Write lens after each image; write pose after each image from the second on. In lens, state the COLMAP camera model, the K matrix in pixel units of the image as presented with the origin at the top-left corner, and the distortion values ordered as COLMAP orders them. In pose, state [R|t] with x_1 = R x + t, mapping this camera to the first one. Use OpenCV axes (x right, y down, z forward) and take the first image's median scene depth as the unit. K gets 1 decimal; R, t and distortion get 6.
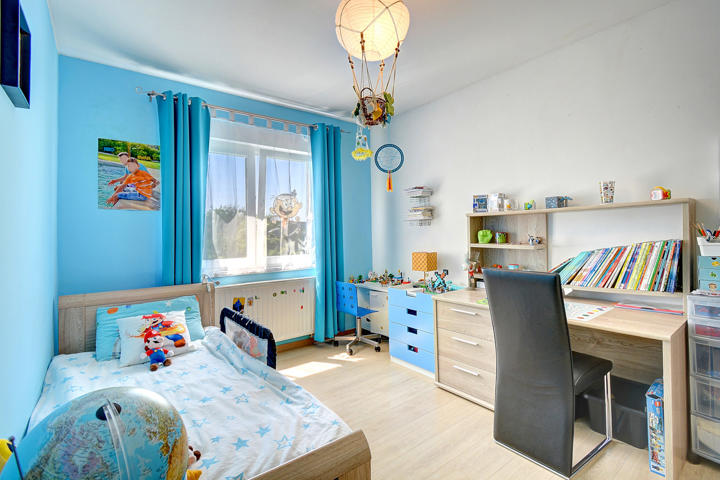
lens RADIAL K [[340.3, 0, 364.4], [0, 340.3, 235.1], [0, 0, 1]] dist [0.011217, -0.001323]
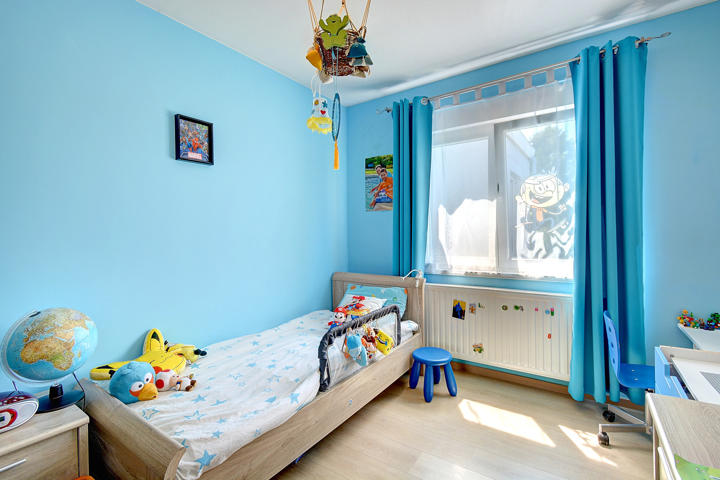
lens RADIAL K [[340.3, 0, 358.1], [0, 340.3, 236.7], [0, 0, 1]] dist [0.011217, -0.001323]
pose [[0.284307, 0.018418, -0.958556, 0.415686], [0.003056, 0.999793, 0.020117, -0.004004], [0.958728, -0.008649, 0.284192, 0.497099]]
